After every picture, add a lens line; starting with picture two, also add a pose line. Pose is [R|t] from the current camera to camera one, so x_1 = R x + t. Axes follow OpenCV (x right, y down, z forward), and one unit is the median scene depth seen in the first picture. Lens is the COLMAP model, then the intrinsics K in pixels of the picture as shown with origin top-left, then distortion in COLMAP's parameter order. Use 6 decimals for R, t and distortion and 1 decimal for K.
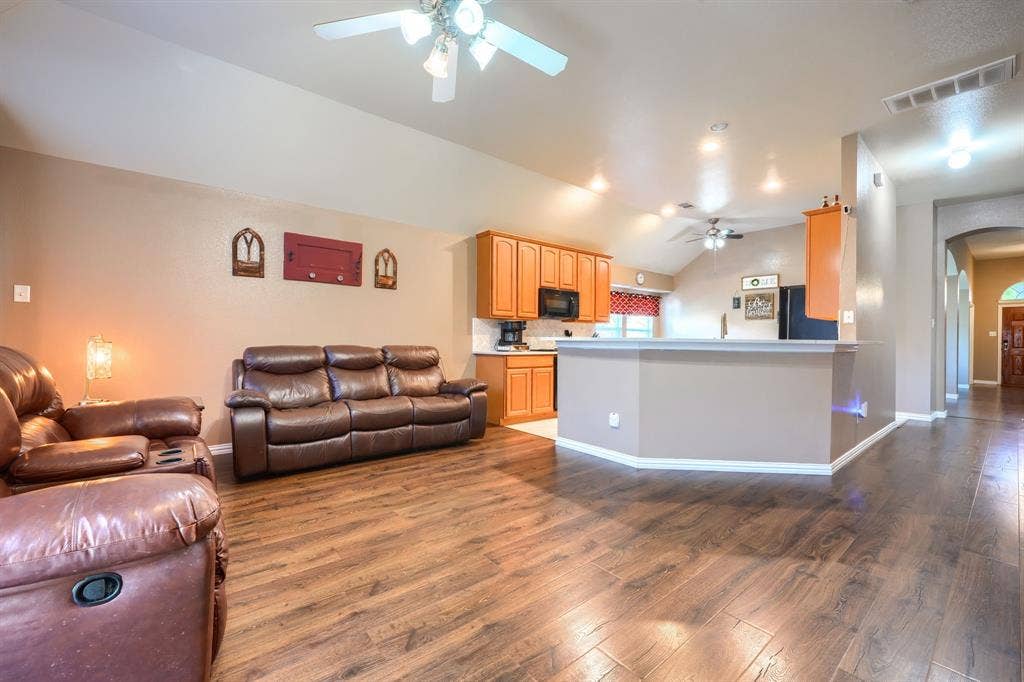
lens RADIAL K [[423.5, 0, 494.8], [0, 423.5, 339.0], [0, 0, 1]] dist [-0.010792, 0.000993]
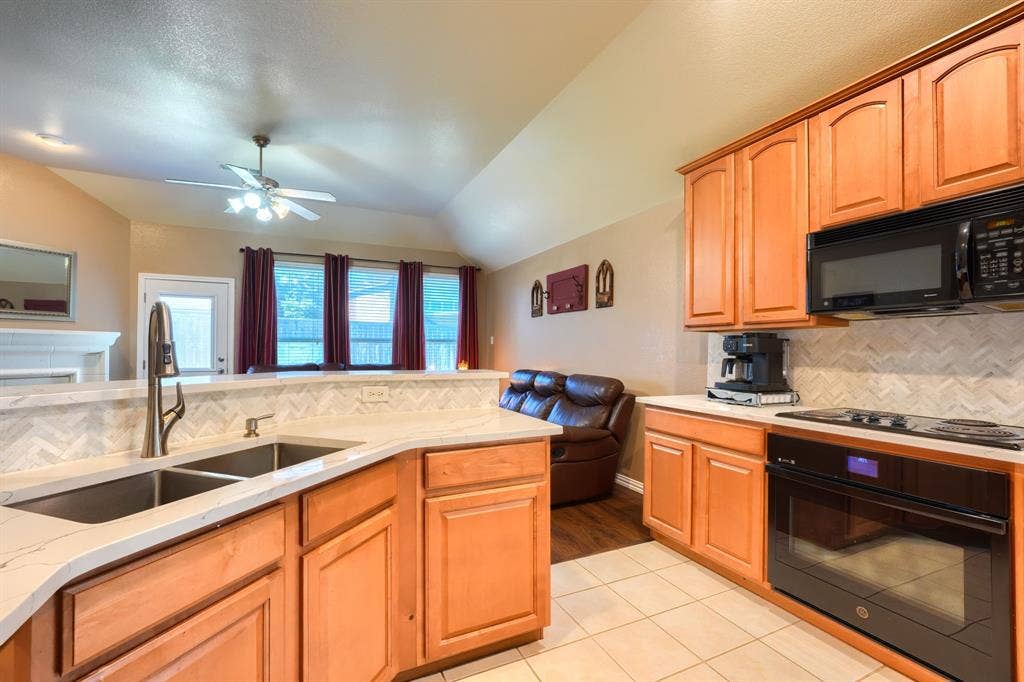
lens RADIAL K [[437.6, 0, 534.3], [0, 437.6, 345.8], [0, 0, 1]] dist [-0.001421, -0.000021]
pose [[-0.190737, -0.021903, -0.981397, 0.630195], [-0.009600, 0.999745, -0.020446, -0.023194], [0.981594, 0.005521, -0.190898, 1.042962]]
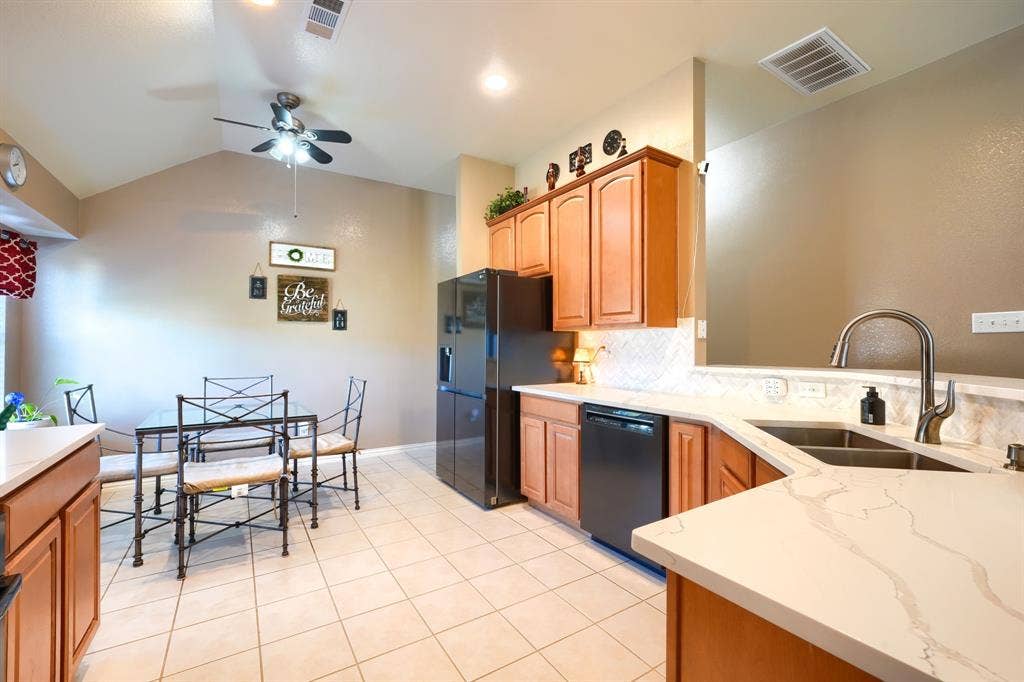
lens RADIAL K [[423.5, 0, 527.2], [0, 423.5, 341.1], [0, 0, 1]] dist [-0.010792, 0.000993]
pose [[0.076031, -0.000795, 0.997105, 0.125977], [0.003505, 0.999994, 0.000530, -0.029605], [-0.997099, 0.003455, 0.076034, 1.027729]]
